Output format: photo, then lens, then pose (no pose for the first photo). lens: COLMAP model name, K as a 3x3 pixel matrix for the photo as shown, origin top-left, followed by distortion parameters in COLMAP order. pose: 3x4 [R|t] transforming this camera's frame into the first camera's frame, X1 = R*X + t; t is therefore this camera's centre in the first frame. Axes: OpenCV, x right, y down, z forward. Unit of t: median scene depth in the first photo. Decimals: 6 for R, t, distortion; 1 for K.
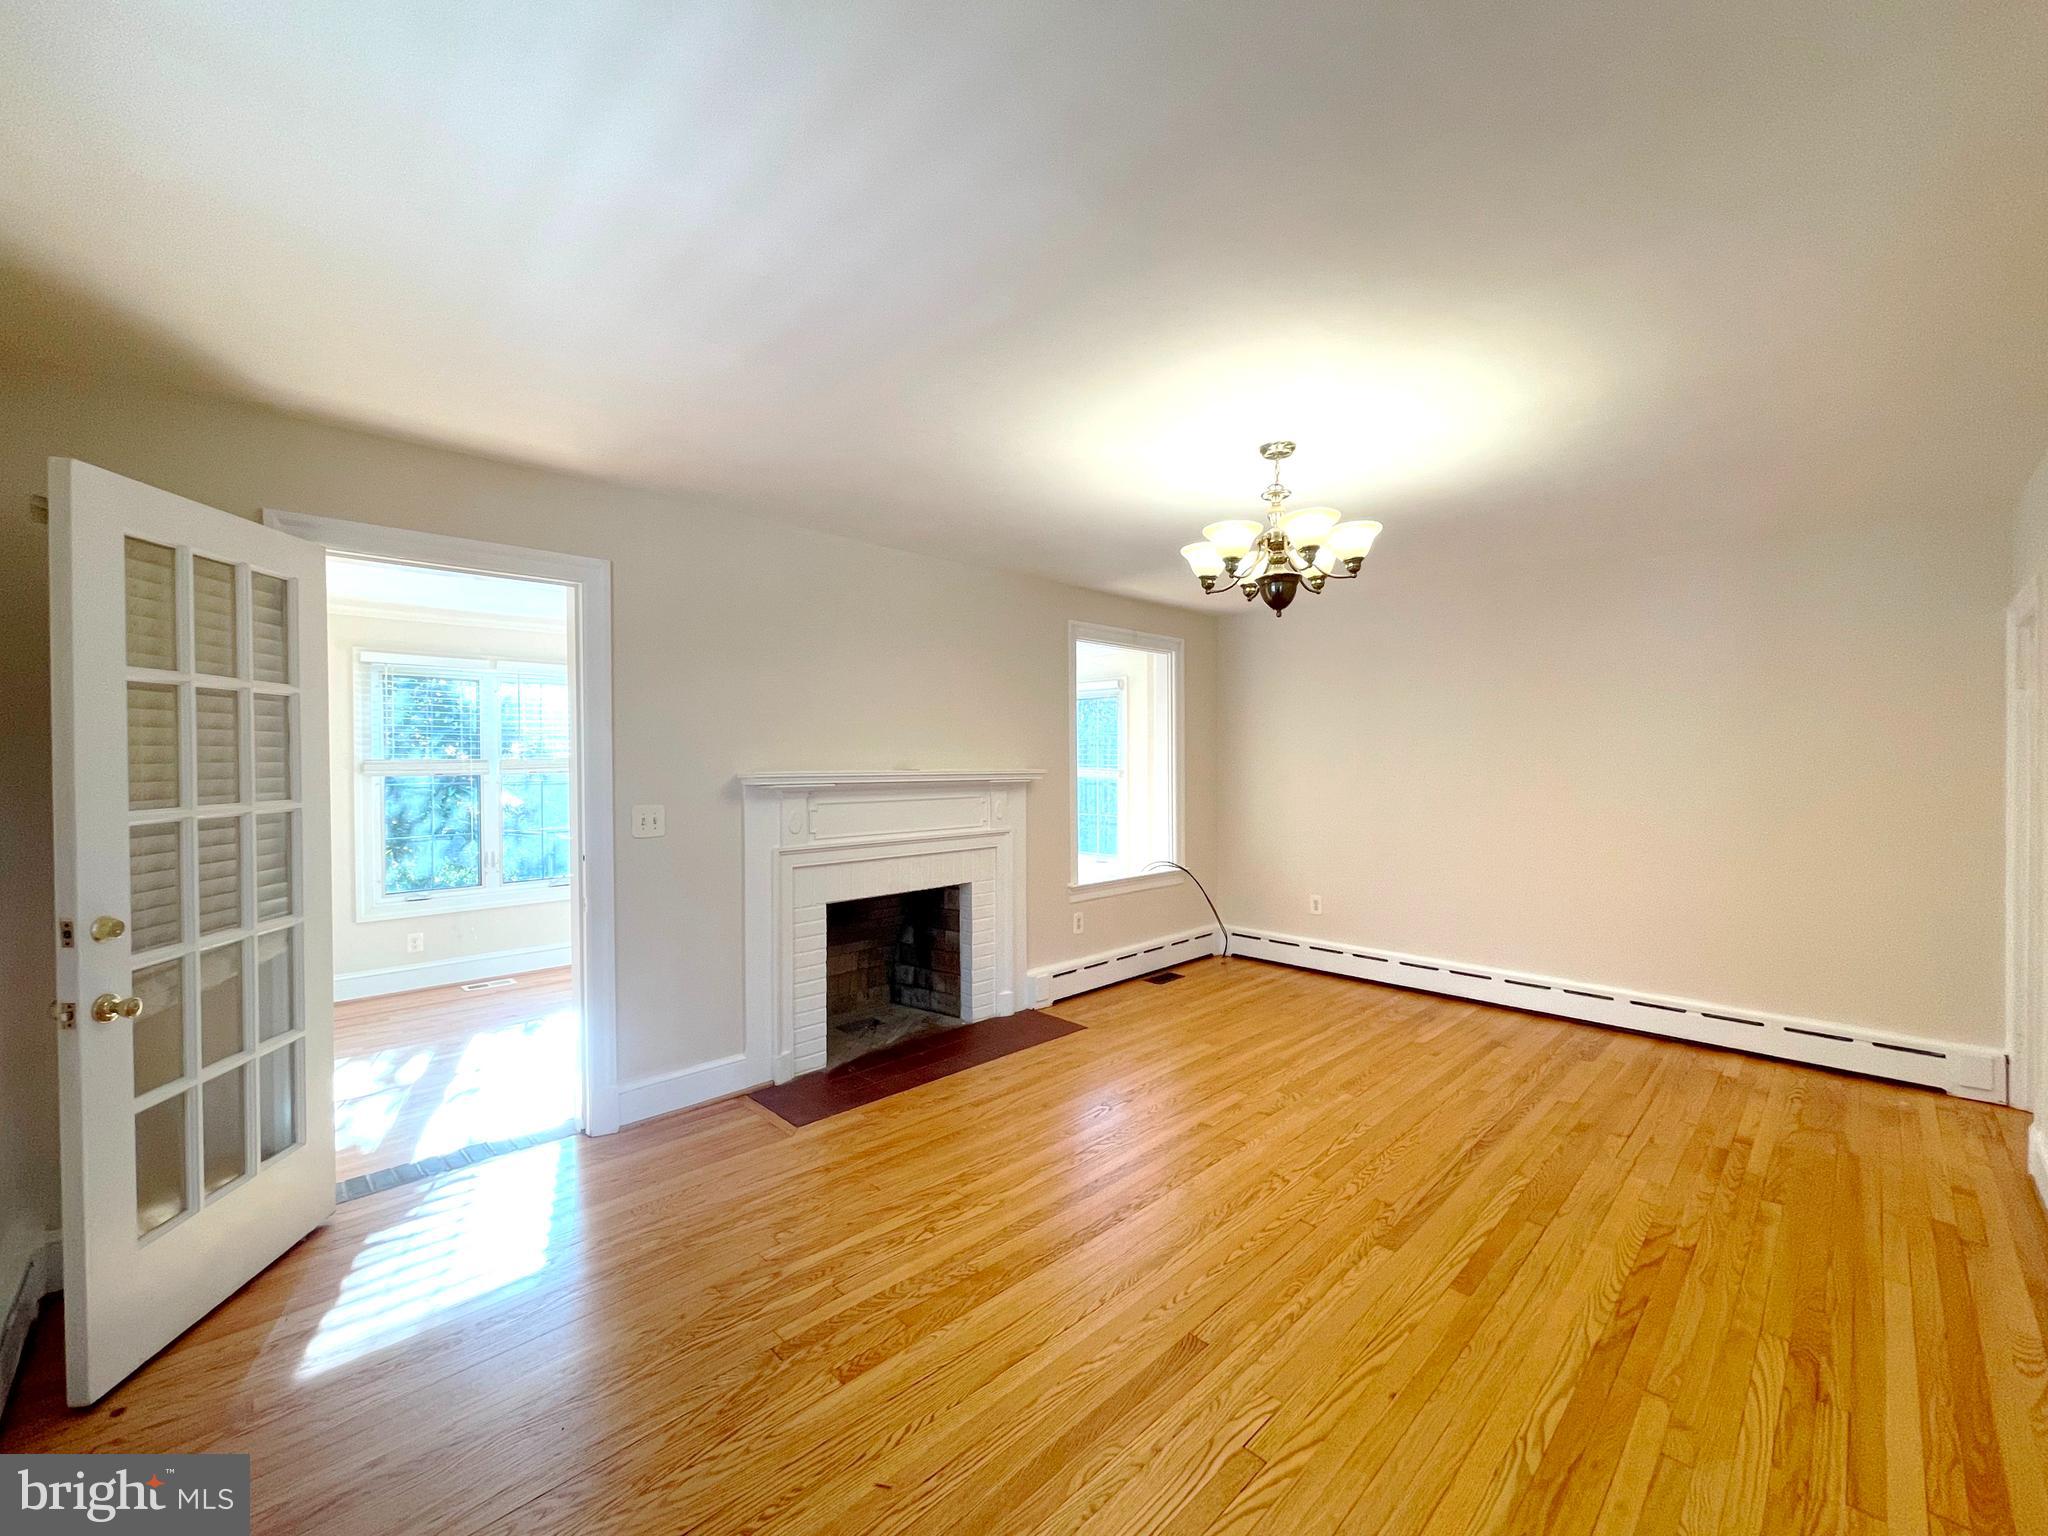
lens RADIAL K [[830.7, 0, 1011.1], [0, 830.7, 768.1], [0, 0, 1]] dist [-0.000826, -0.000726]
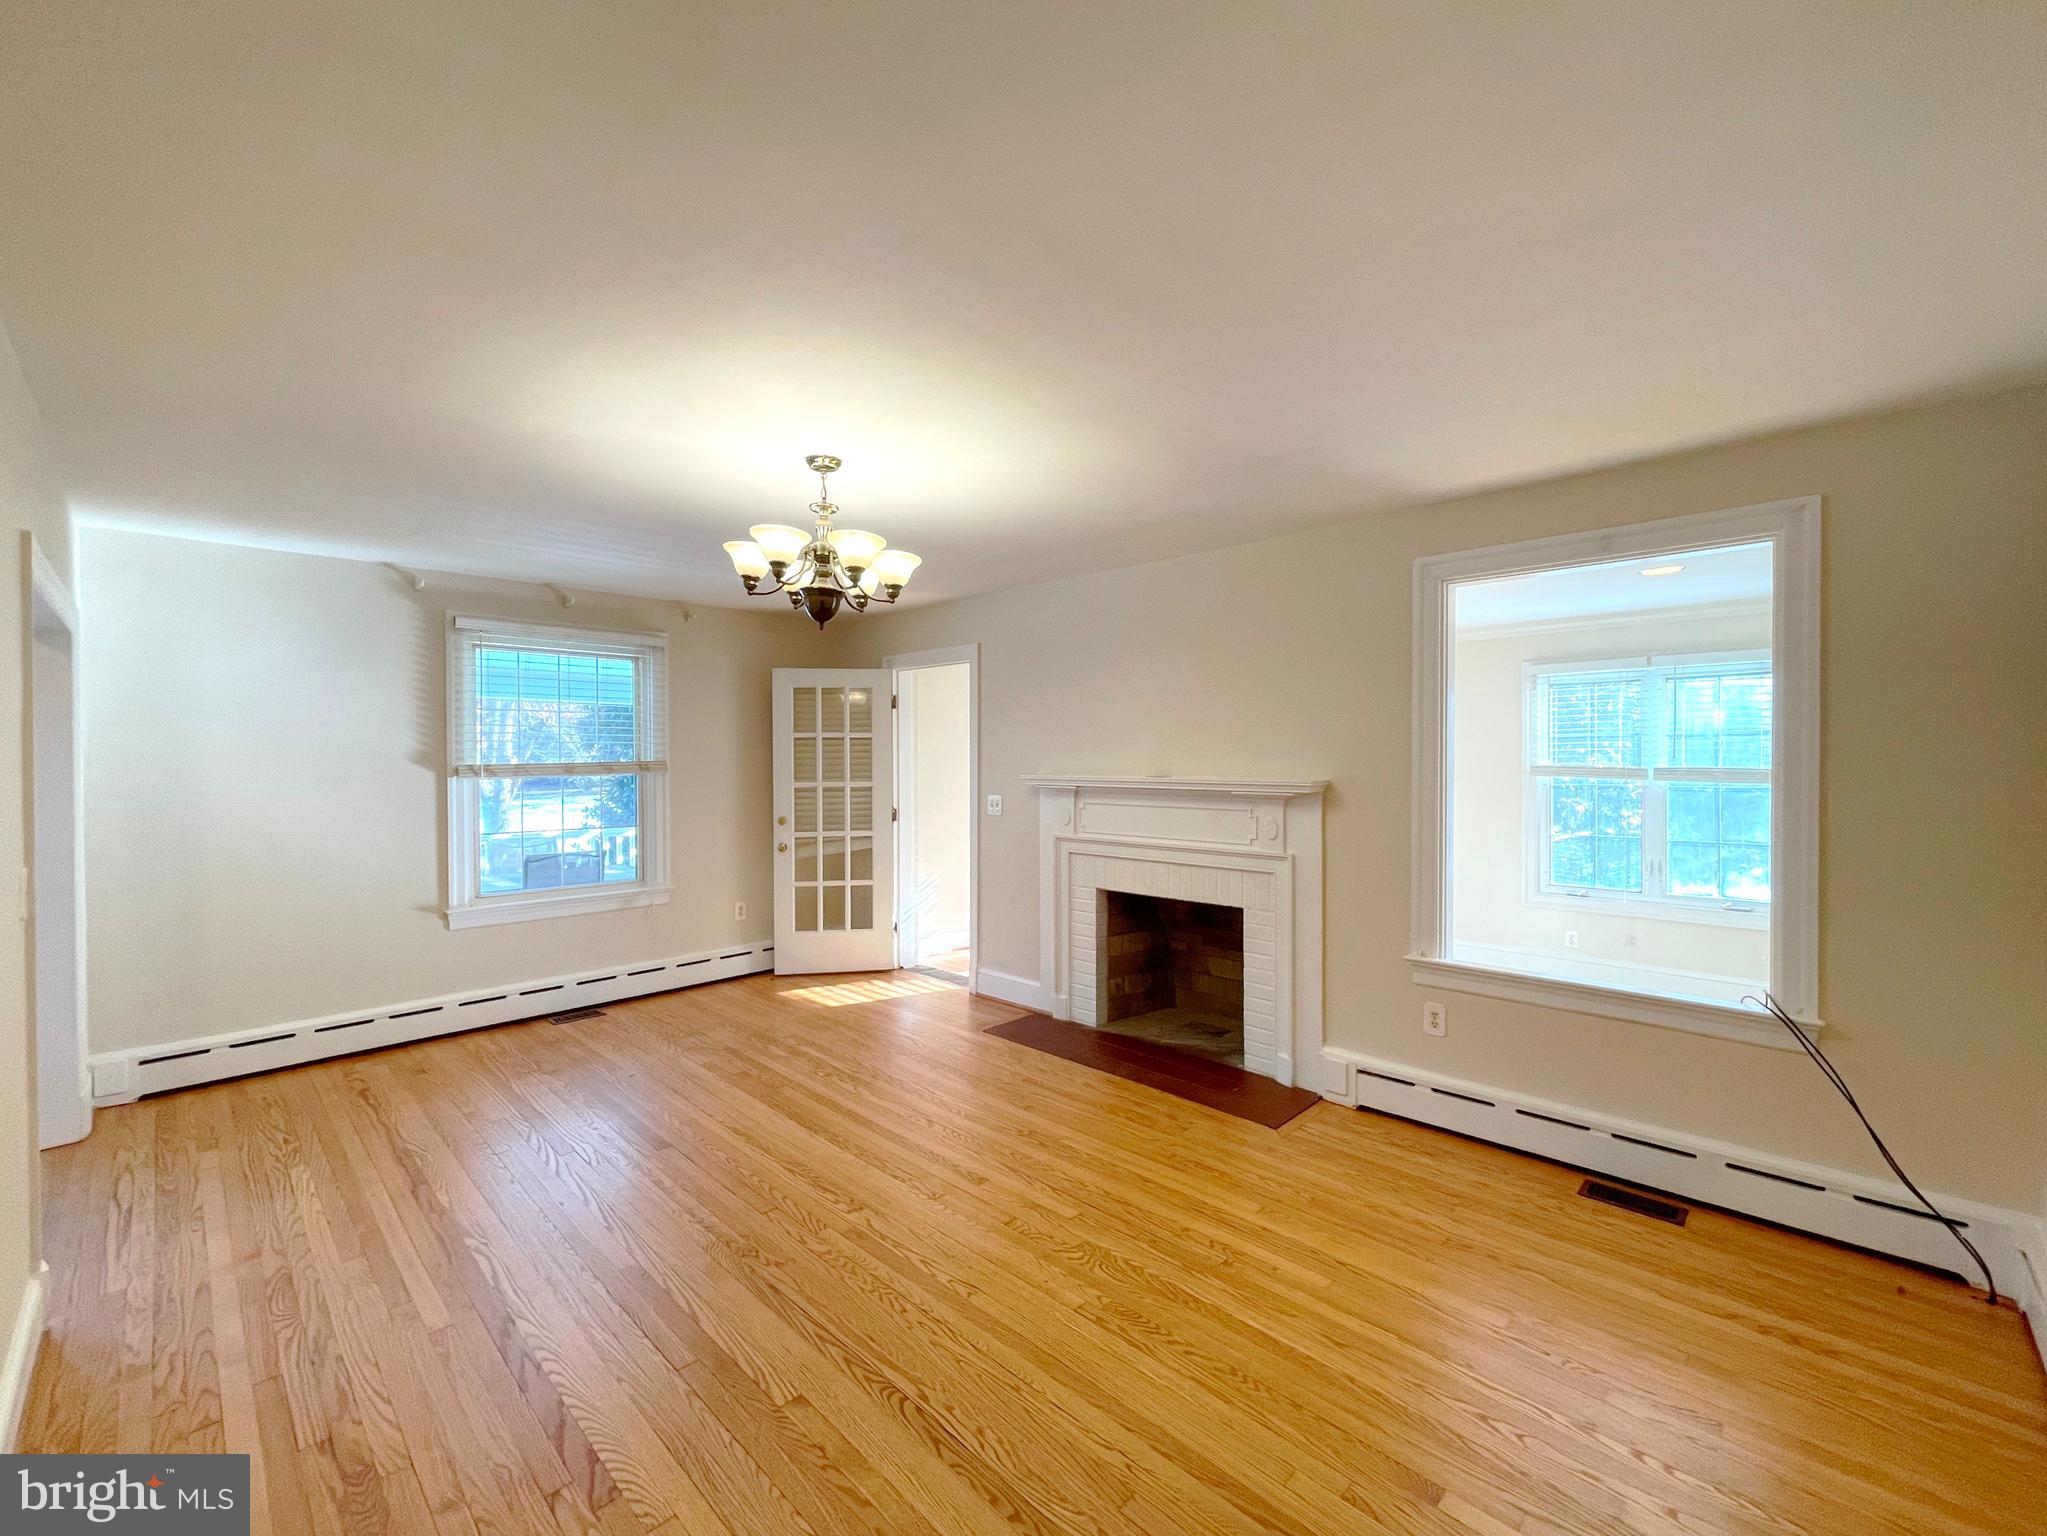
lens RADIAL K [[839.3, 0, 1026.5], [0, 839.3, 775.3], [0, 0, 1]] dist [-0.000976, 0.002626]
pose [[0.034670, 0.022071, -0.999155, 1.071379], [-0.008586, 0.999726, 0.021786, -0.024495], [0.999362, 0.007823, 0.034850, 0.965169]]
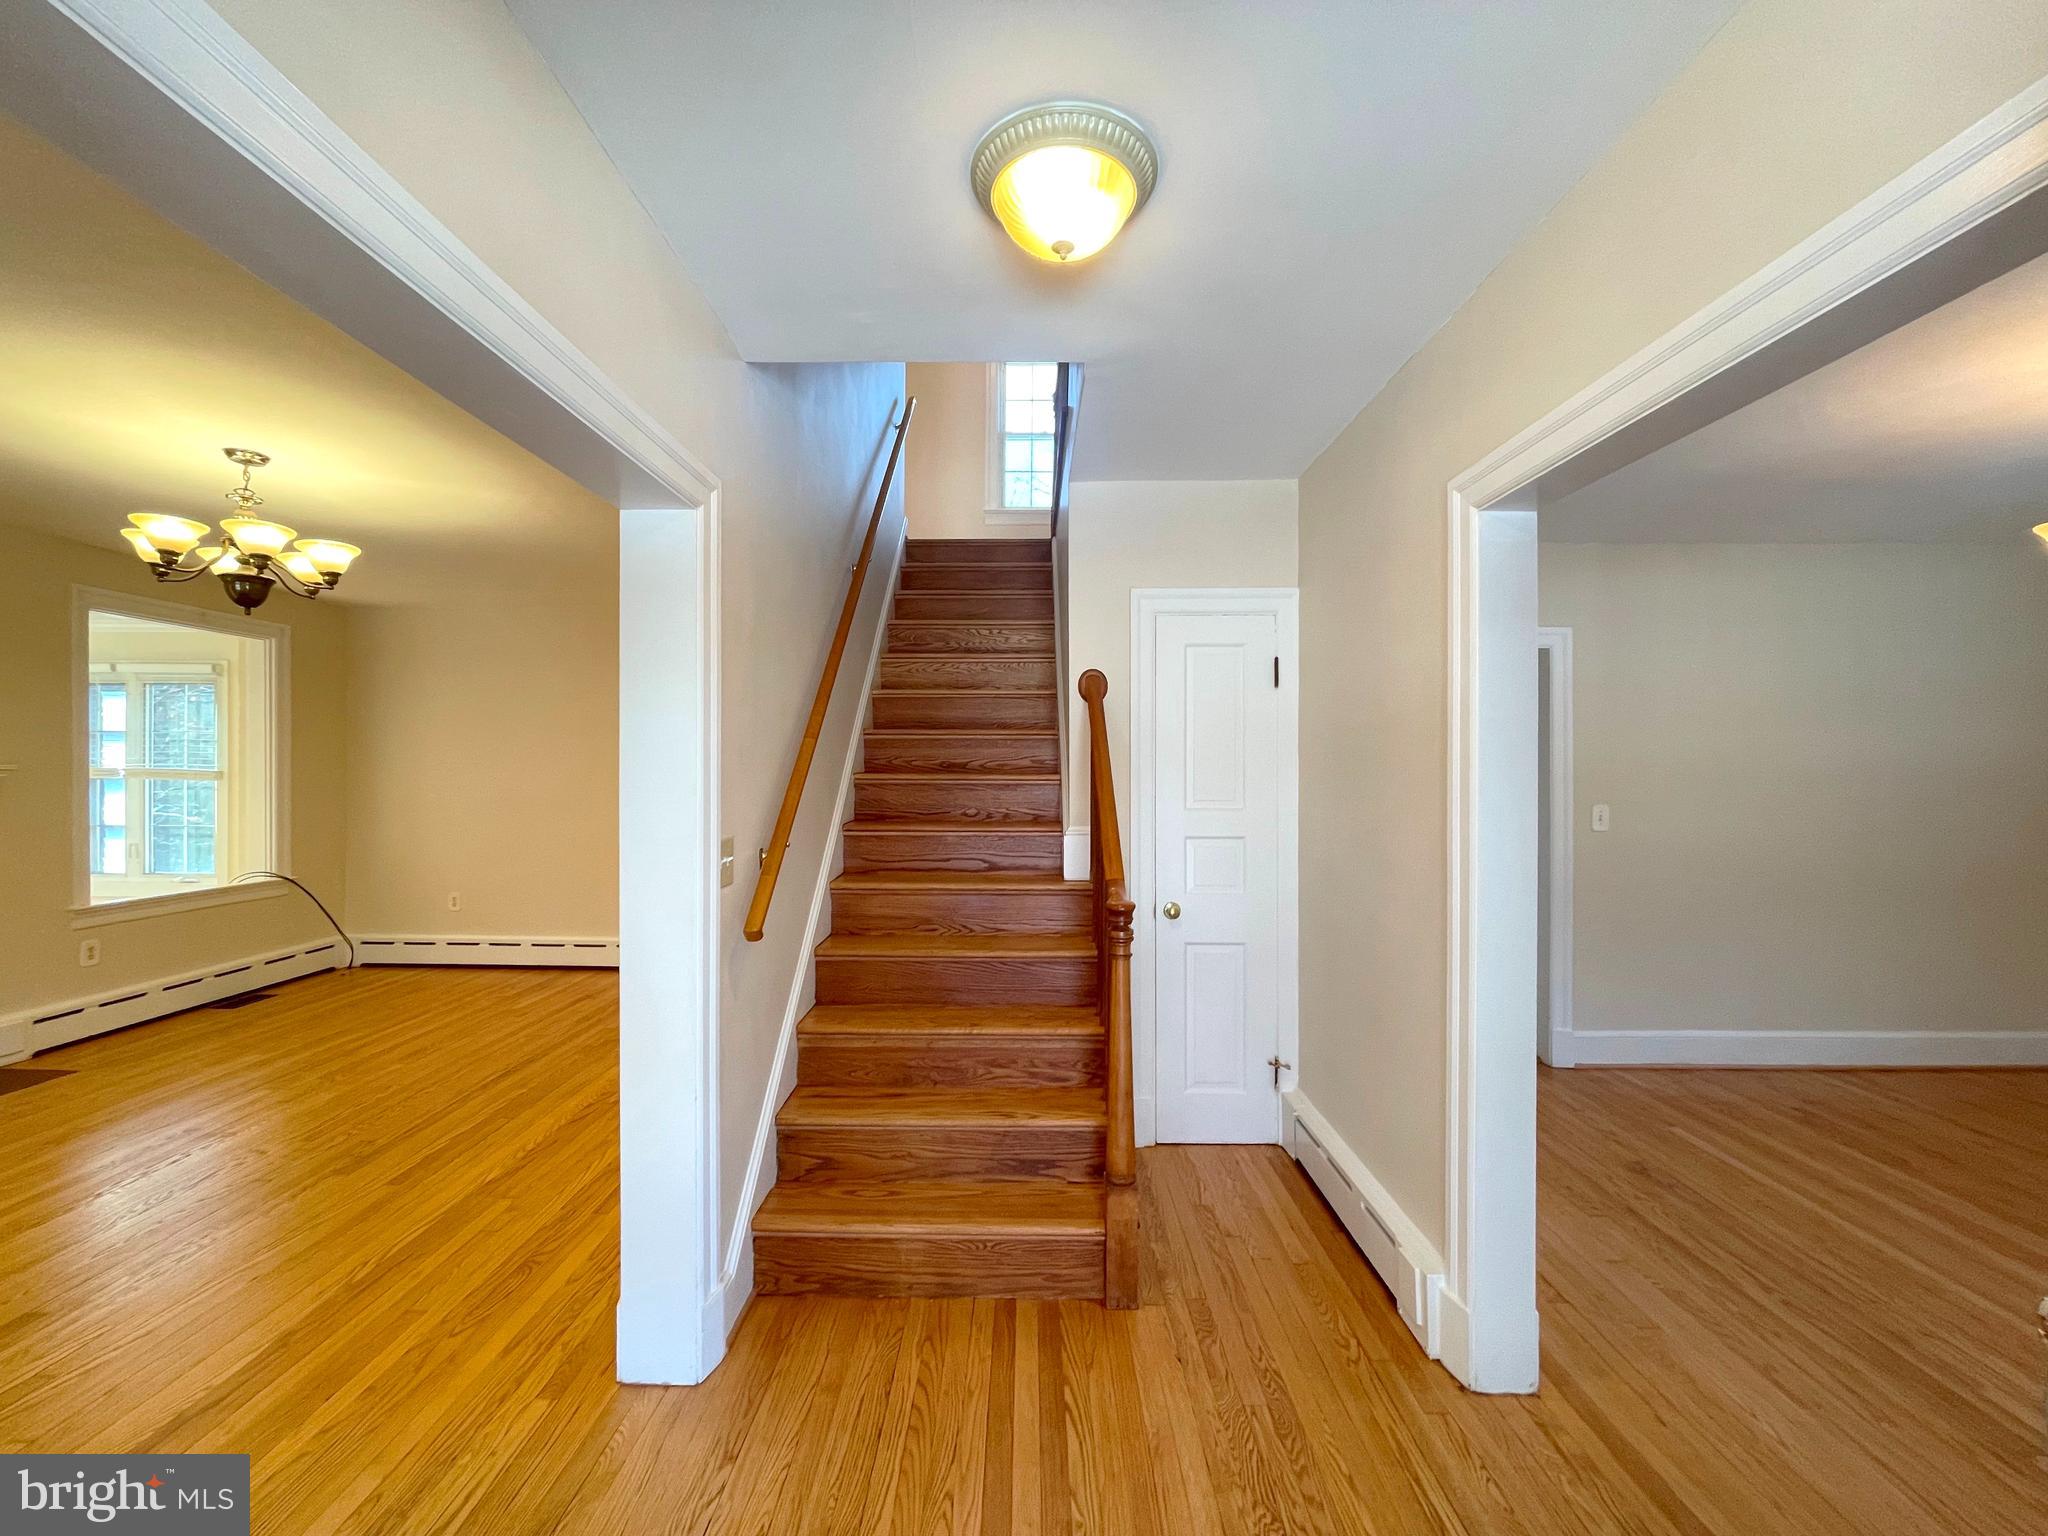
lens RADIAL K [[818.1, 0, 1023.5], [0, 818.1, 773.1], [0, 0, 1]] dist [0.000837, -0.000109]
pose [[0.696560, 0.008892, 0.717443, 0.207521], [-0.003124, 0.999951, -0.009361, 0.020391], [-0.717492, 0.004279, 0.696554, -0.339430]]
